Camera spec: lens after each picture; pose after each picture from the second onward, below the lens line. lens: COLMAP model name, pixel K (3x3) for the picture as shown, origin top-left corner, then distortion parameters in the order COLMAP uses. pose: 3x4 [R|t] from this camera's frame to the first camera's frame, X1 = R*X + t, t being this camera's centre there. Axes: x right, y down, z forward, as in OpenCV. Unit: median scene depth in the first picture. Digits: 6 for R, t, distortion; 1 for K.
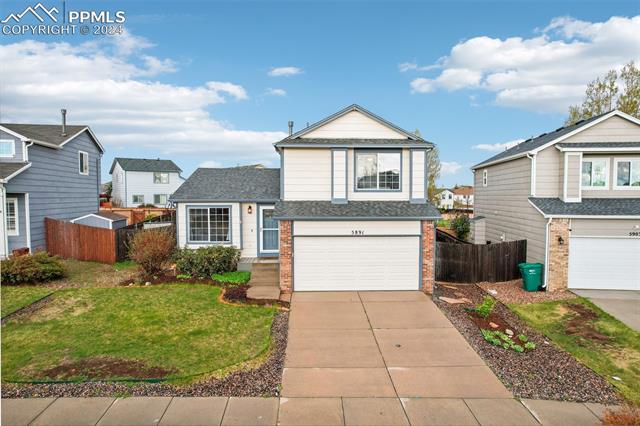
lens RADIAL K [[408.8, 0, 321.5], [0, 408.8, 211.2], [0, 0, 1]] dist [-0.091678, 0.081817]
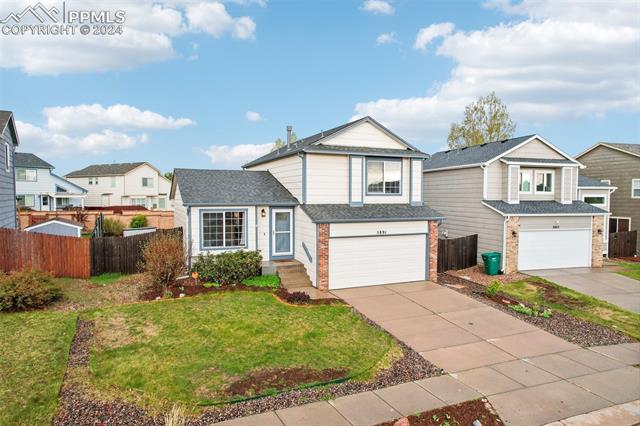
lens RADIAL K [[408.8, 0, 321.5], [0, 408.8, 211.2], [0, 0, 1]] dist [-0.091678, 0.081817]
pose [[0.930662, -0.012012, 0.365683, -0.439376], [0.011727, 0.999927, 0.003000, -0.010379], [-0.365693, 0.001496, 0.930734, 0.022143]]
